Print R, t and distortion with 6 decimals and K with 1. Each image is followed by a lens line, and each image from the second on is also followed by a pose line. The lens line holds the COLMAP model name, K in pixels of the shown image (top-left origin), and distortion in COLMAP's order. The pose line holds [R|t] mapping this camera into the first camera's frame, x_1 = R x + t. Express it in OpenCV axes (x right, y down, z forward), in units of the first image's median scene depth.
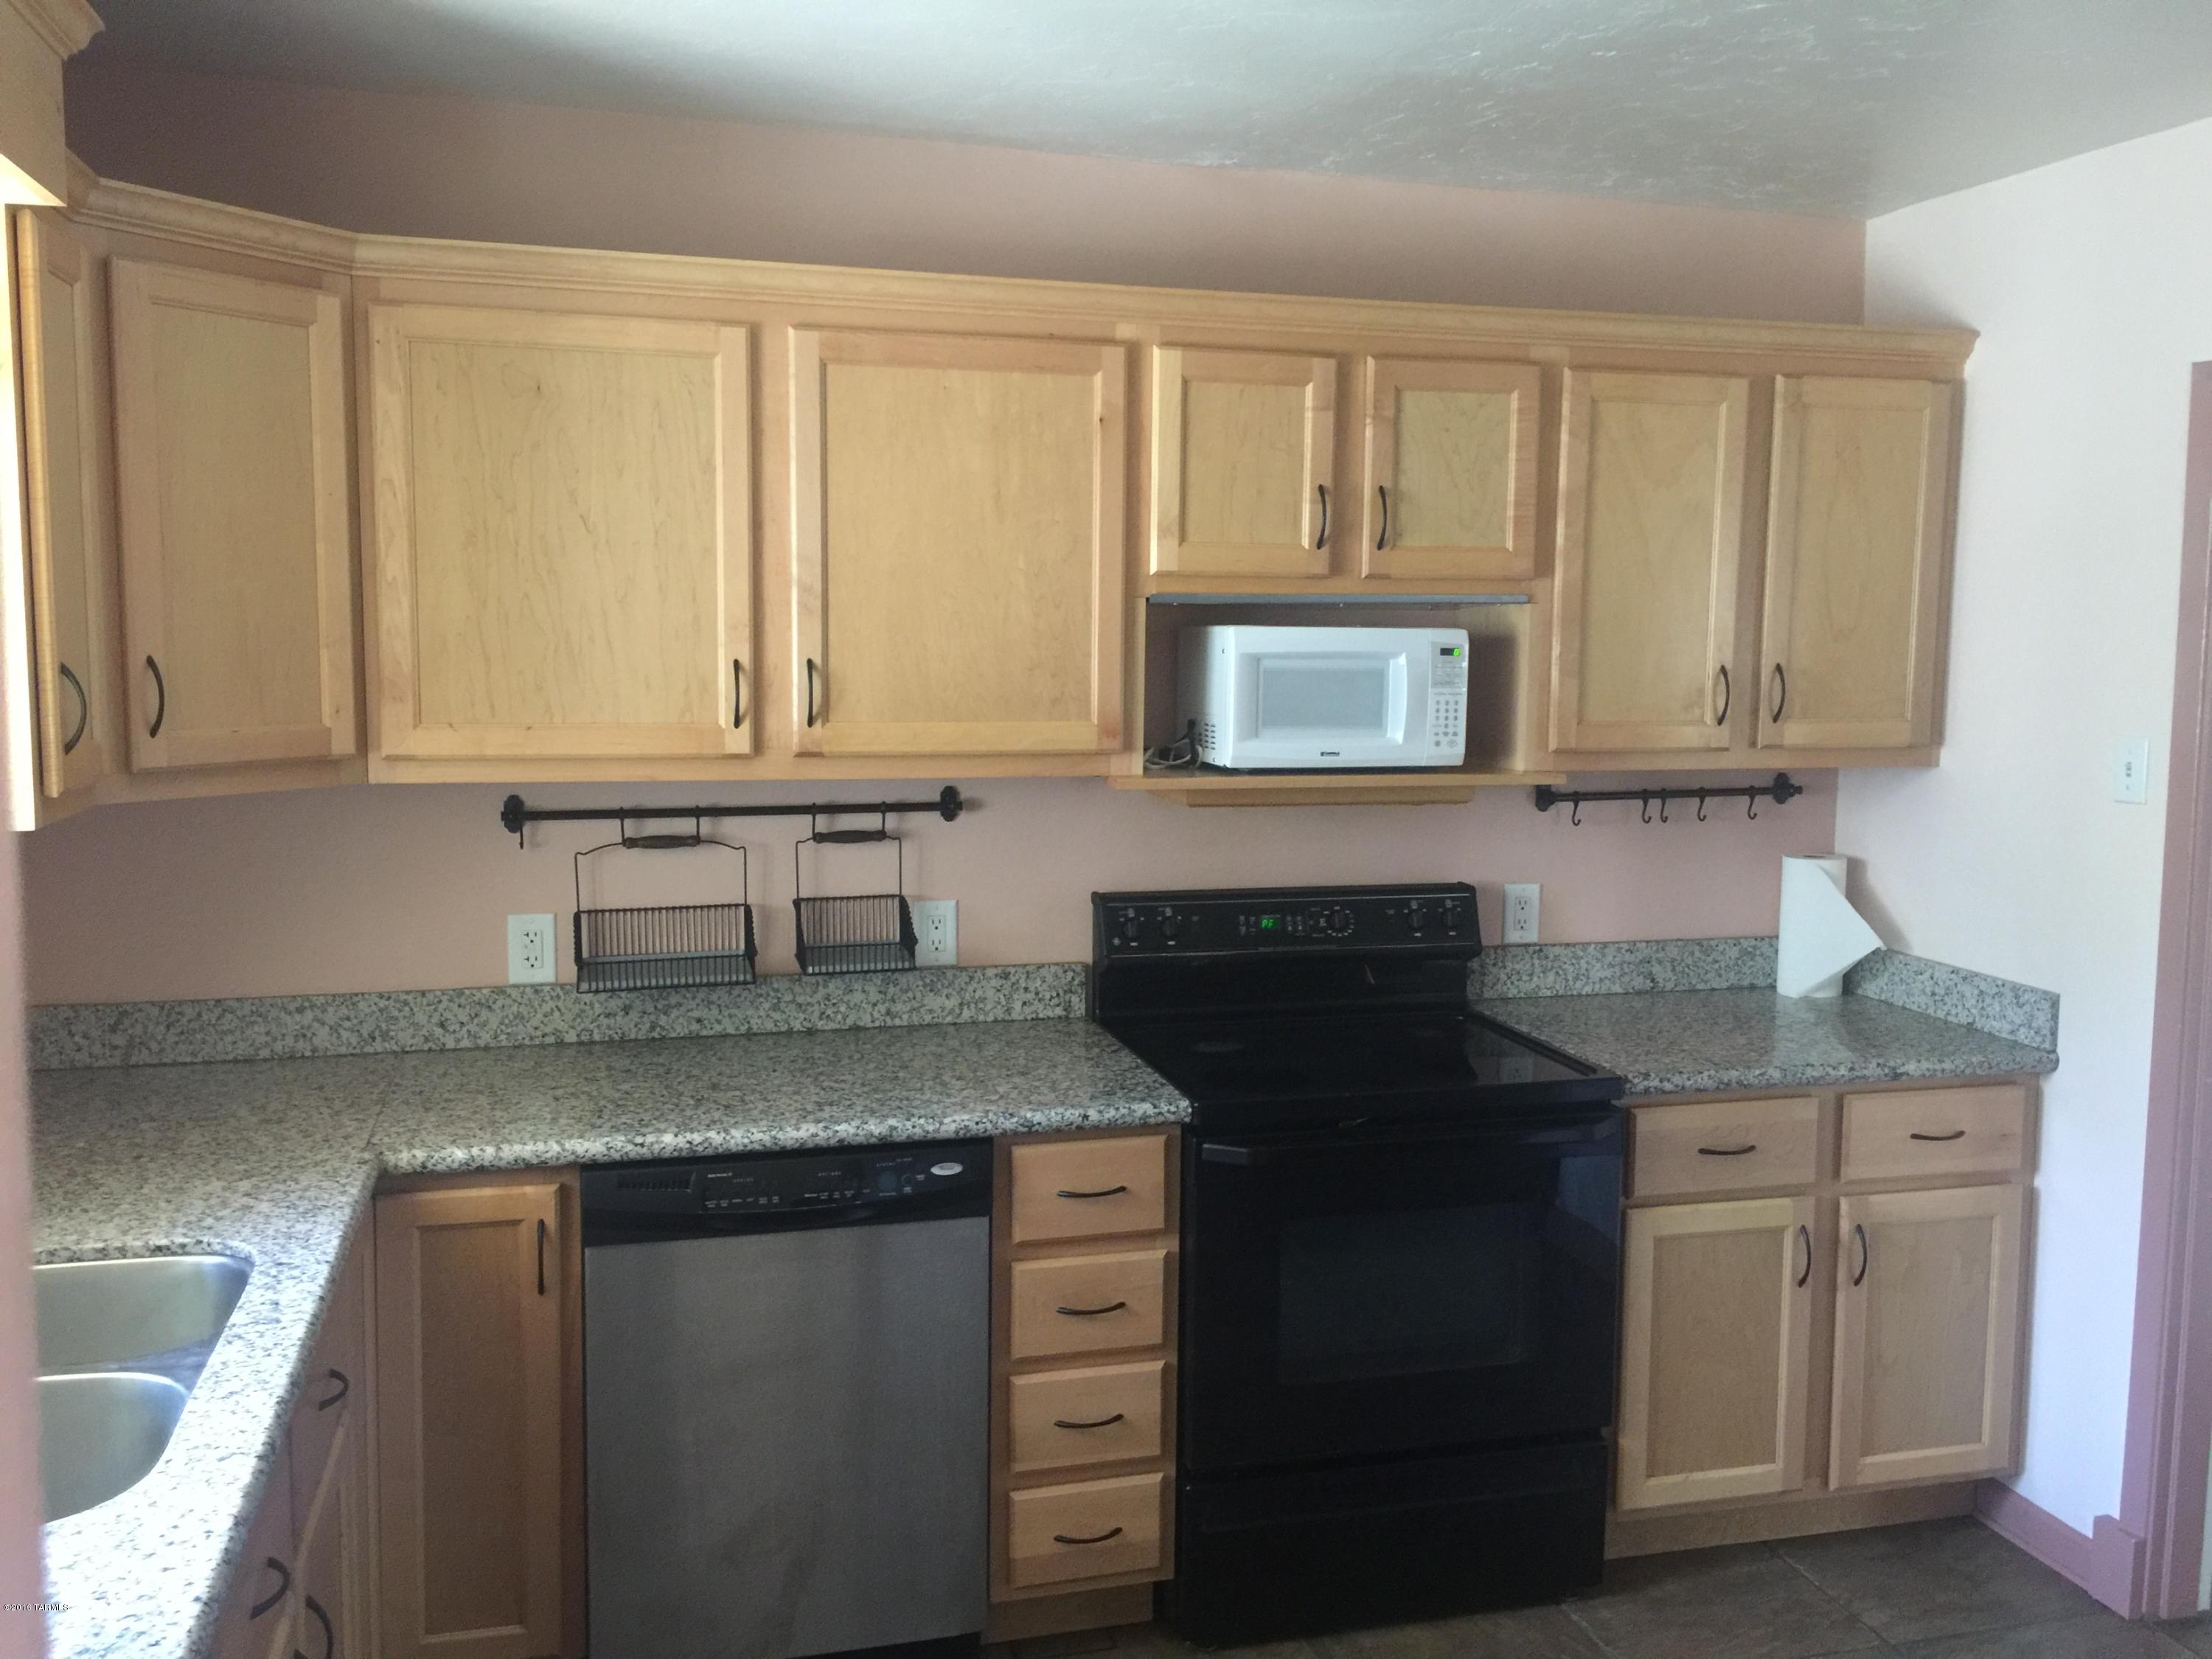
lens RADIAL K [[1912.8, 0, 1106.0], [0, 1912.8, 829.5], [0, 0, 1]] dist [0.073837, -0.004114]
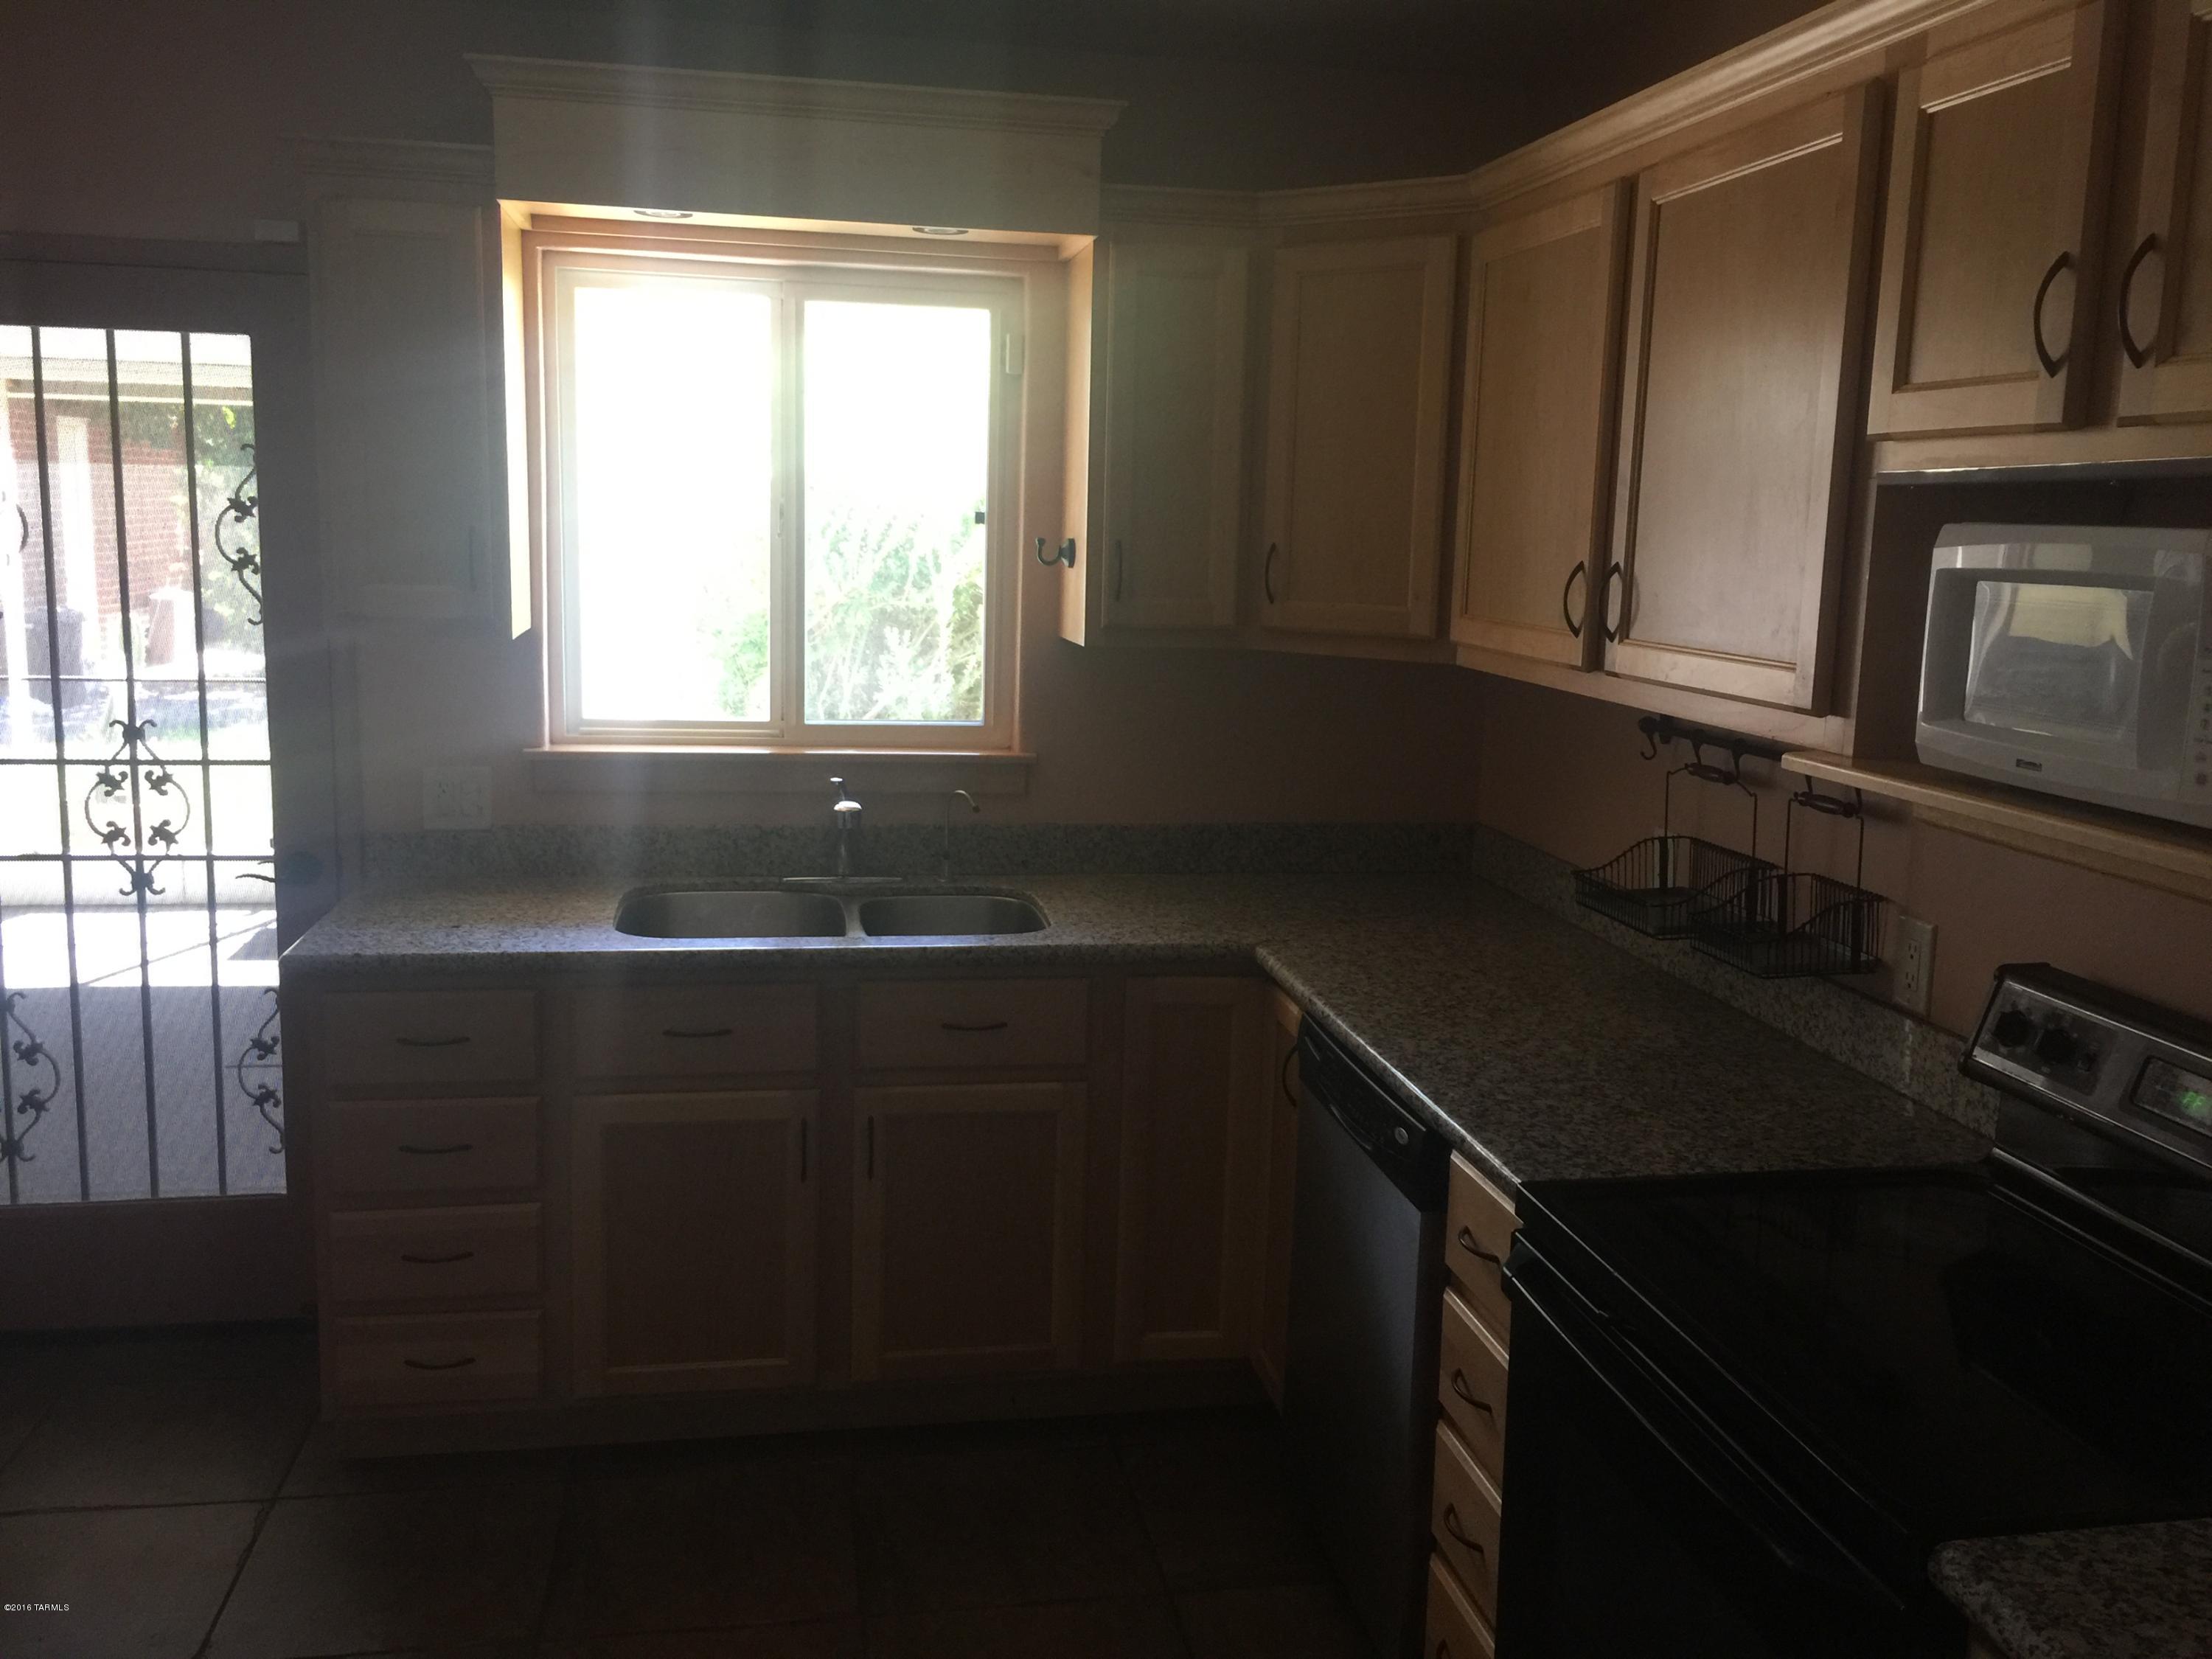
lens RADIAL K [[1914.7, 0, 1106.0], [0, 1914.7, 829.5], [0, 0, 1]] dist [0.076524, -0.063421]
pose [[-0.104451, 0.147096, -0.983592, 0.660402], [-0.141543, 0.976735, 0.161101, -0.070670], [0.984406, 0.156048, -0.081200, 0.767194]]
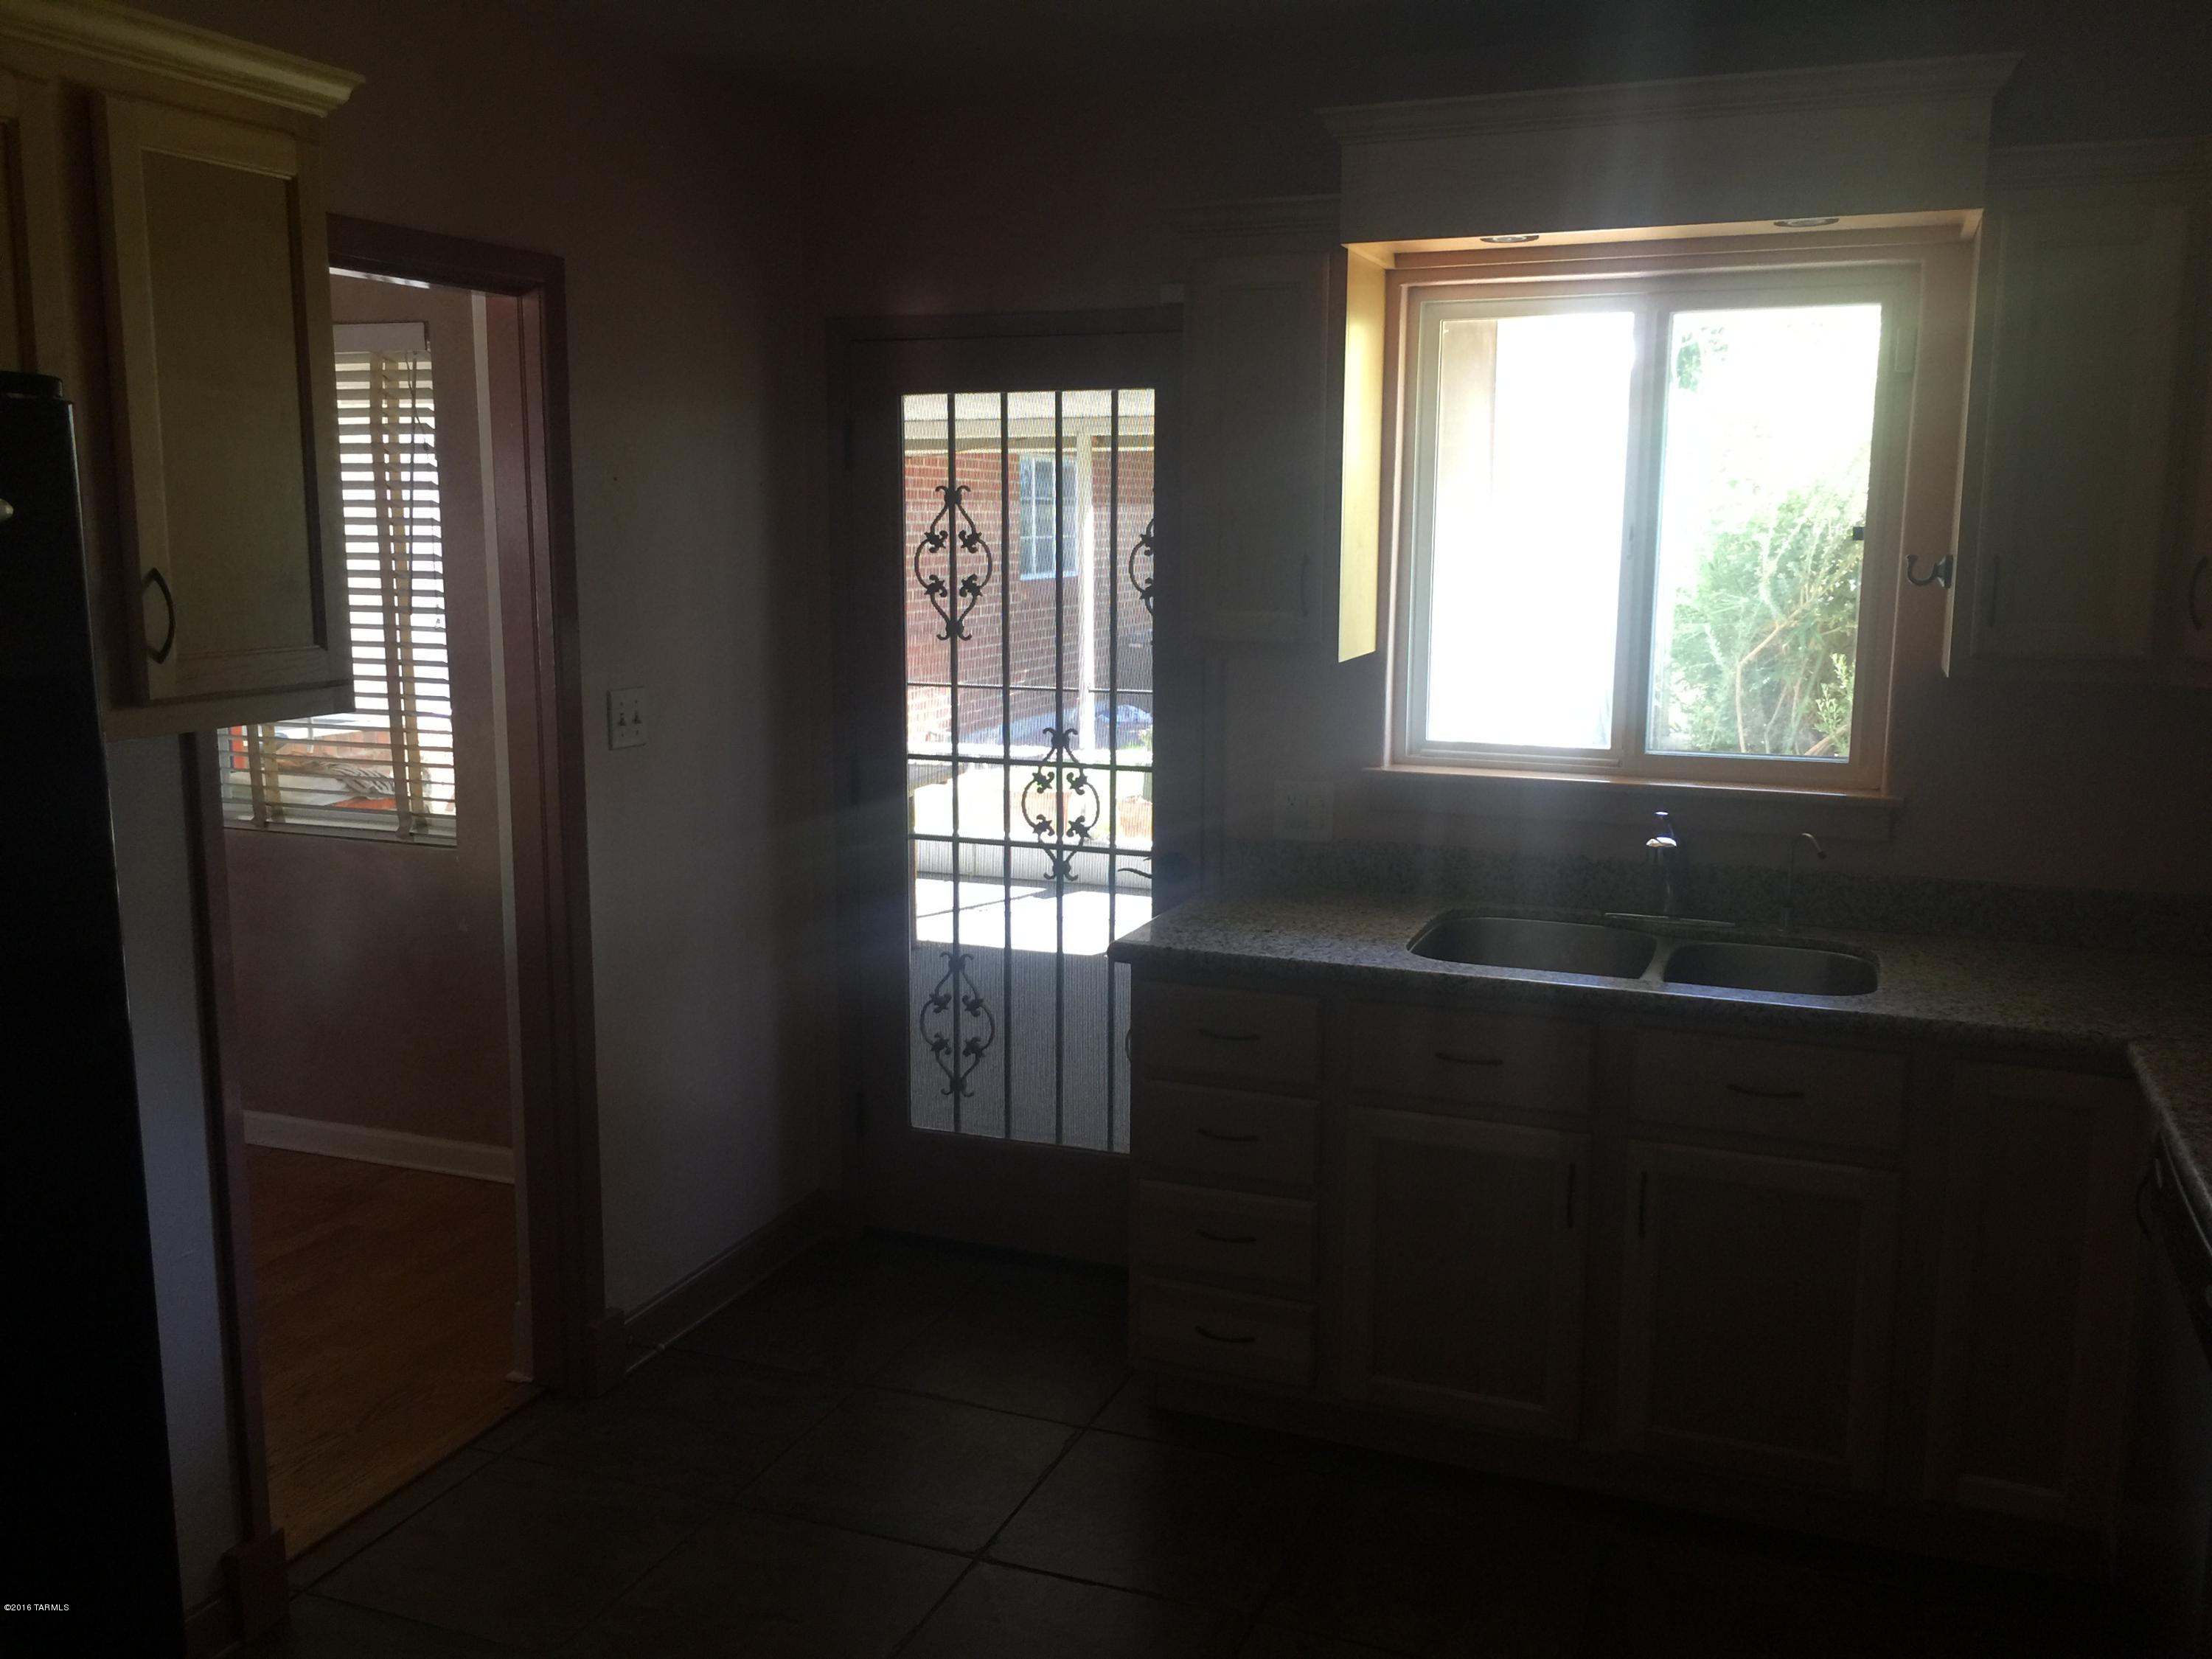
lens RADIAL K [[1912.8, 0, 1106.0], [0, 1912.8, 829.5], [0, 0, 1]] dist [0.073837, -0.004114]
pose [[-0.601904, 0.111782, -0.790706, 0.599866], [-0.105402, 0.970372, 0.217416, -0.088196], [0.791582, 0.214205, -0.572288, 0.889960]]
